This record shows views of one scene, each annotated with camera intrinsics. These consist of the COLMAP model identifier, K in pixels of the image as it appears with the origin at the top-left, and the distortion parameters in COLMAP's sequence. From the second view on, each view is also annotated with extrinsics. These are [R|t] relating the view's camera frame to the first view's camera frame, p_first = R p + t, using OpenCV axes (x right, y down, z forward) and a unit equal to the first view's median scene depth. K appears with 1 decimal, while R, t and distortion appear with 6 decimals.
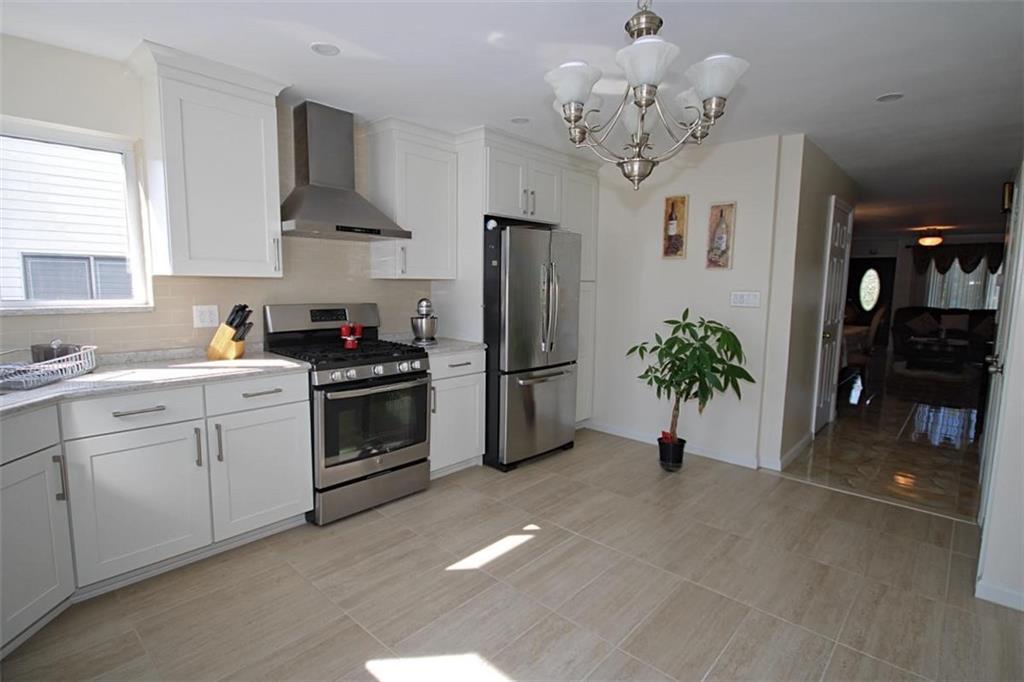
lens RADIAL K [[493.4, 0, 512.0], [0, 493.4, 341.0], [0, 0, 1]] dist [-0.019941, 0.000767]
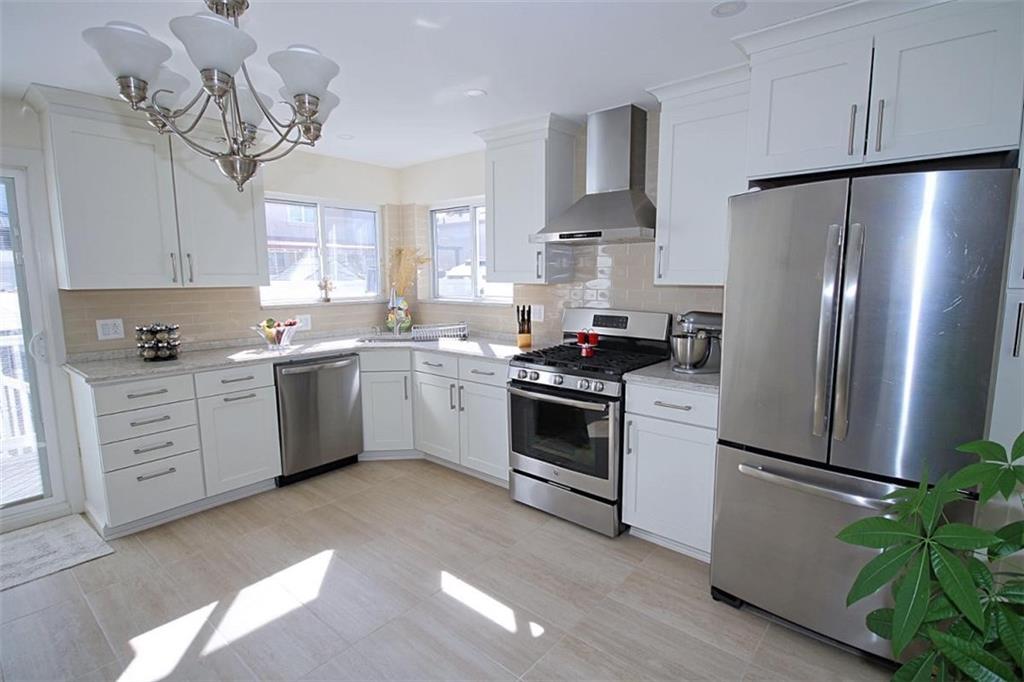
lens RADIAL K [[493.4, 0, 512.0], [0, 493.4, 341.0], [0, 0, 1]] dist [-0.019941, 0.000767]
pose [[0.054352, 0.124467, -0.990734, 0.701474], [-0.120334, 0.985786, 0.117244, -0.123688], [0.991244, 0.112847, 0.068557, 0.863075]]
